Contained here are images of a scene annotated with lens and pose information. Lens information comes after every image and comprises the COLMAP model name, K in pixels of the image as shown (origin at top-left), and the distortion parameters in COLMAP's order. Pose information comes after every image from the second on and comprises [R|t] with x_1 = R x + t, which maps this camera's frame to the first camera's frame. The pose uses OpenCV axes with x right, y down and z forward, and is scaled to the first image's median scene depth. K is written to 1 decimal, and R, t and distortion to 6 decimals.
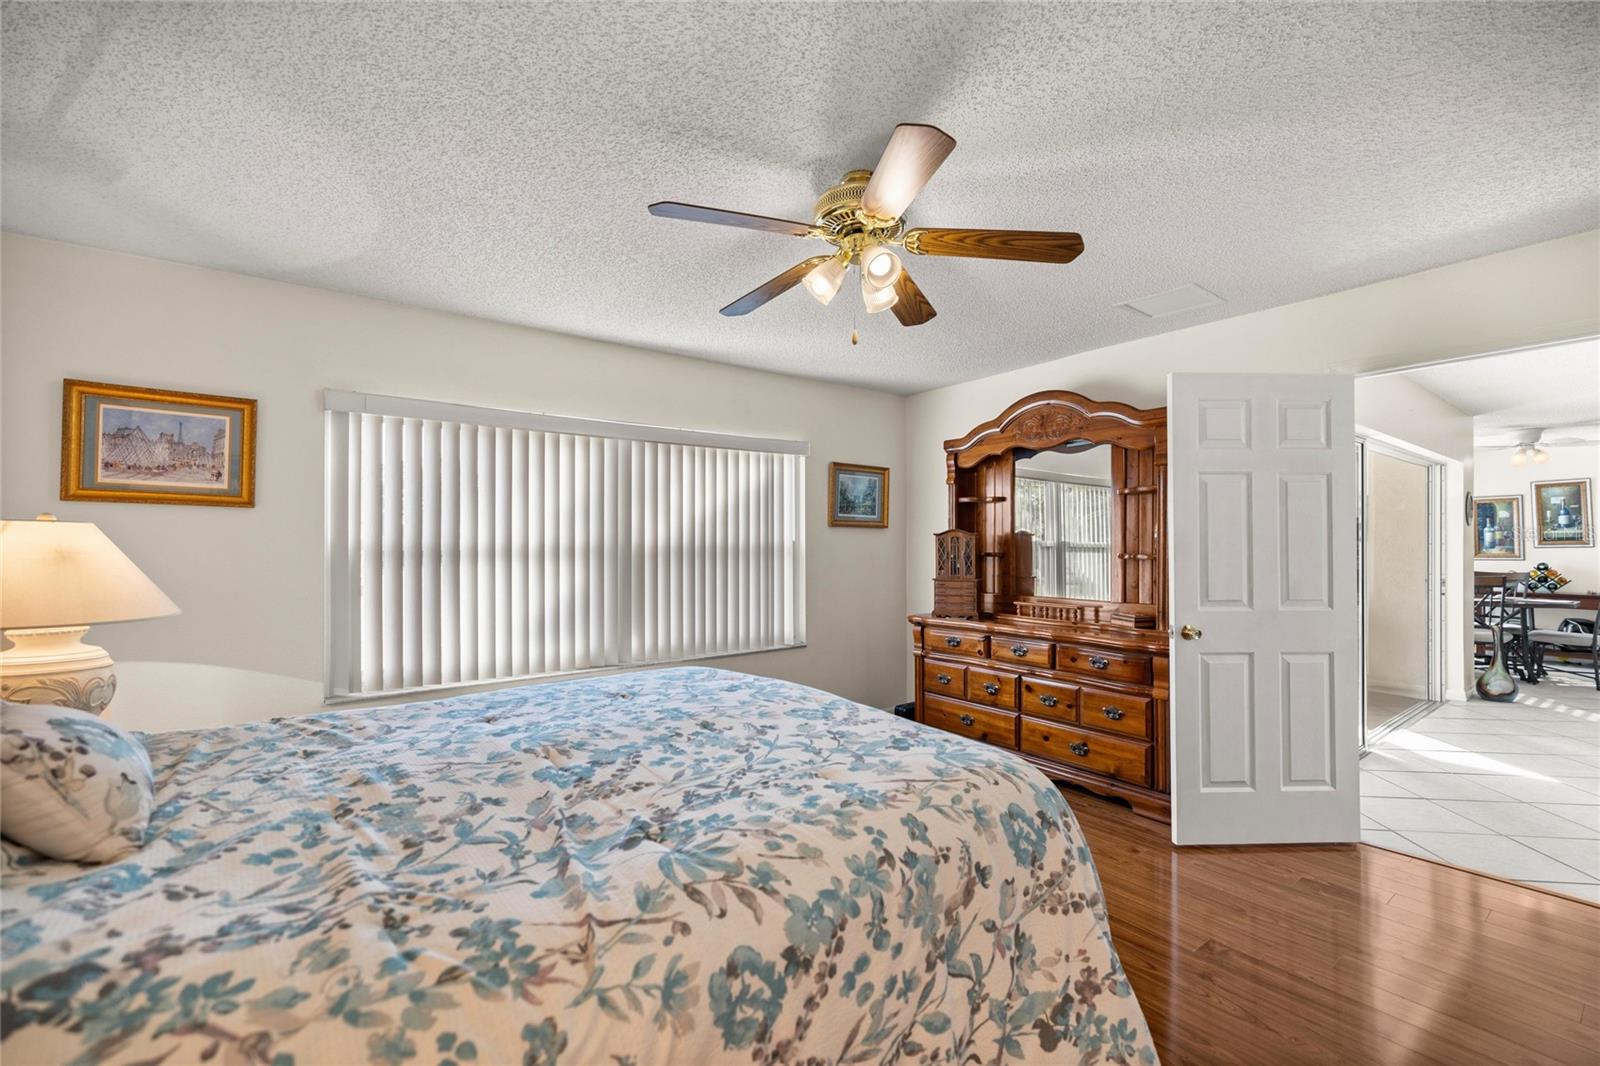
lens RADIAL K [[682.0, 0, 800.0], [0, 682.0, 533.0], [0, 0, 1]] dist [0.000445, -0.000016]
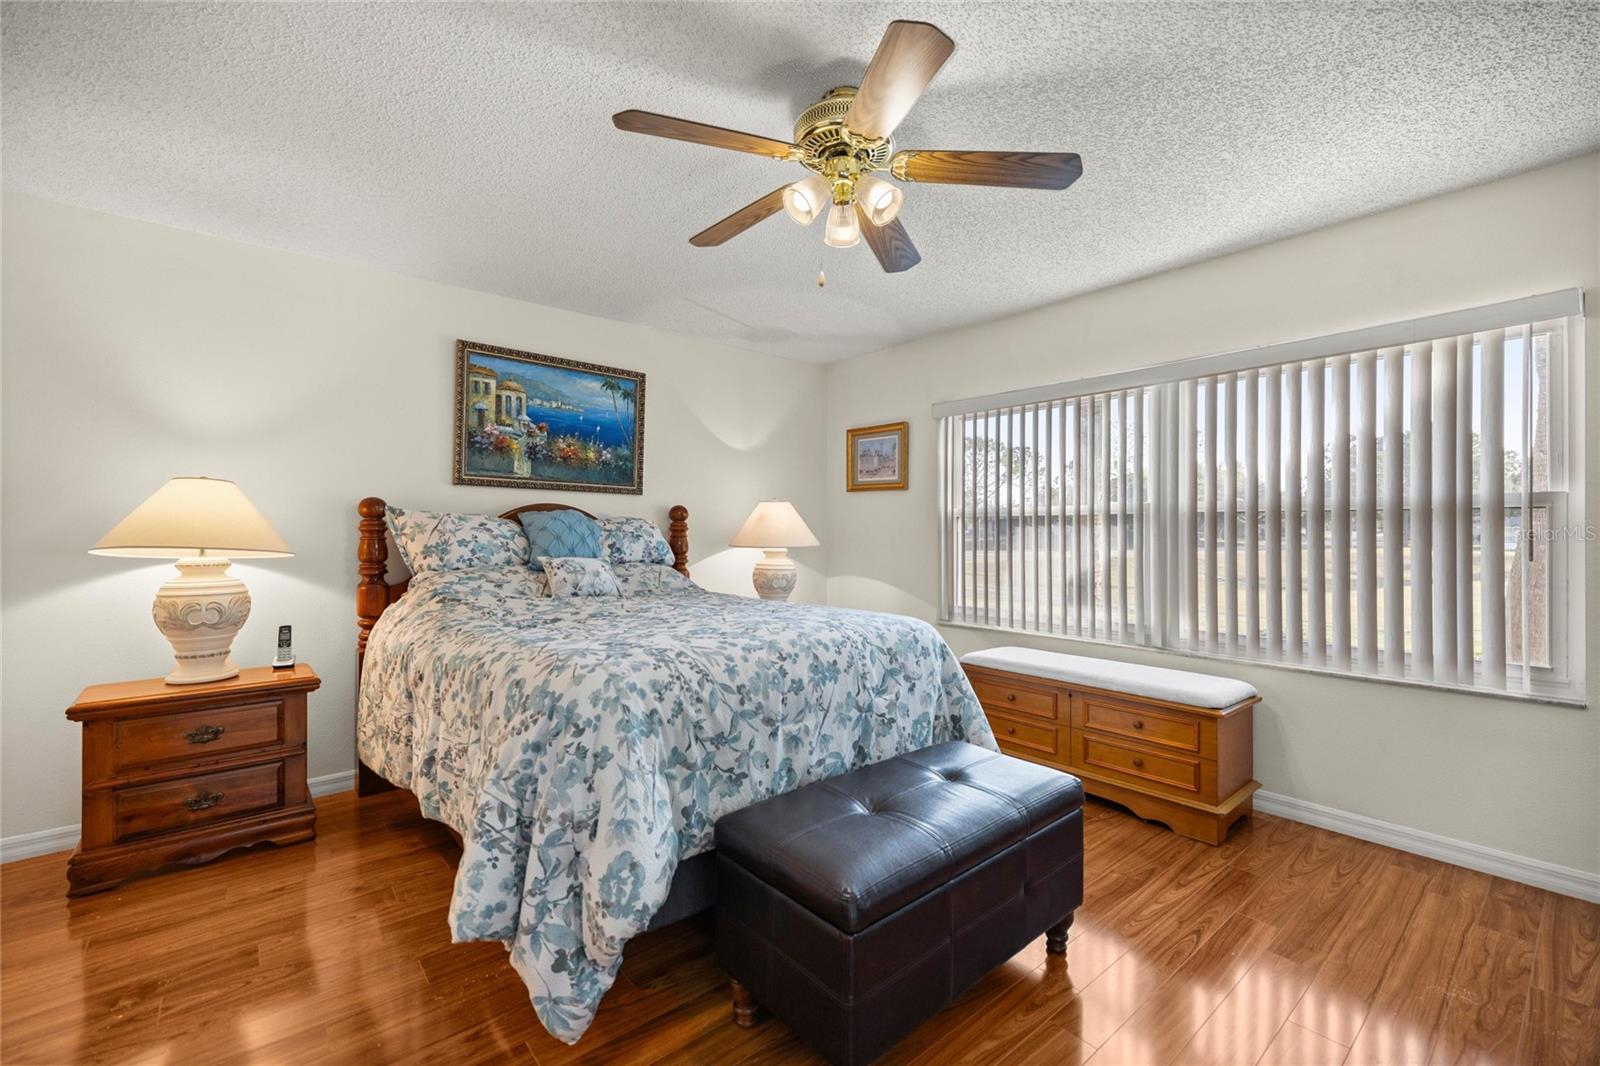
lens RADIAL K [[684.6, 0, 800.0], [0, 684.6, 533.0], [0, 0, 1]] dist [-0.000234, 0.000049]
pose [[0.060853, 0.008536, -0.998110, 0.754622], [0.023417, 0.999676, 0.009977, 0.039272], [0.997872, -0.023980, 0.060633, 0.664059]]
